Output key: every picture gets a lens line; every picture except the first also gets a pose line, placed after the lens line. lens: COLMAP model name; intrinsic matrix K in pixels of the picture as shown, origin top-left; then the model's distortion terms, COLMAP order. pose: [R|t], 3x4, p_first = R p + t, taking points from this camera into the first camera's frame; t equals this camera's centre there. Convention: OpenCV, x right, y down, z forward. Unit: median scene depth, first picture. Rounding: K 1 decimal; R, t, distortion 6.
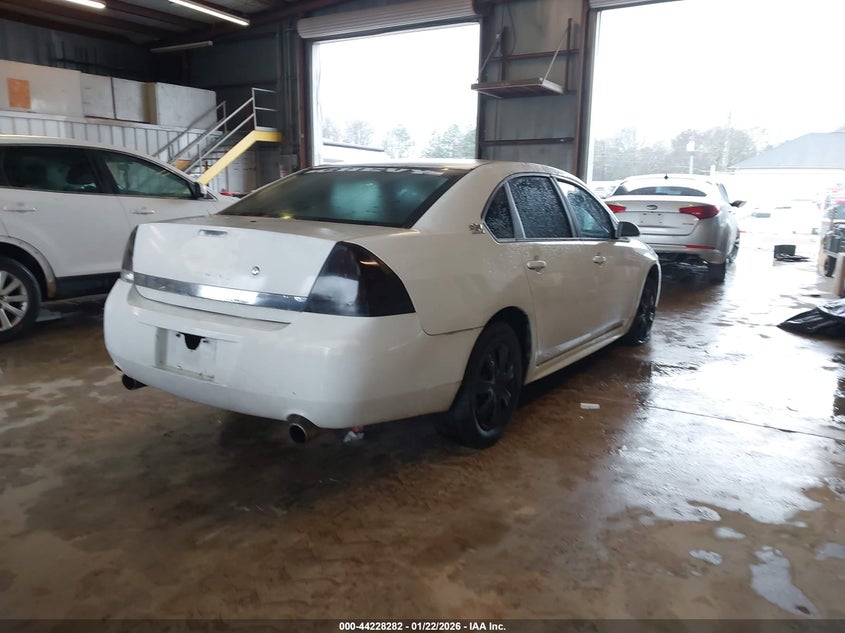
lens RADIAL K [[674.0, 0, 415.4], [0, 674.0, 317.9], [0, 0, 1]] dist [0.010363, 0.004640]
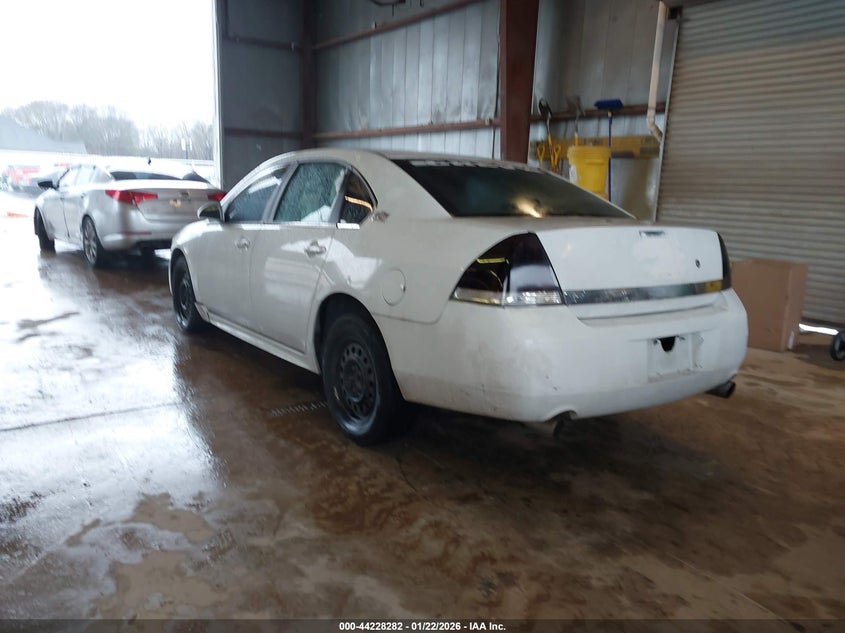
lens RADIAL K [[674.0, 0, 415.4], [0, 674.0, 317.9], [0, 0, 1]] dist [0.010363, 0.004640]
pose [[0.359562, -0.179302, 0.915733, -1.388658], [0.150612, 0.979649, 0.132679, -0.193095], [-0.920886, 0.090214, 0.379249, 0.978583]]
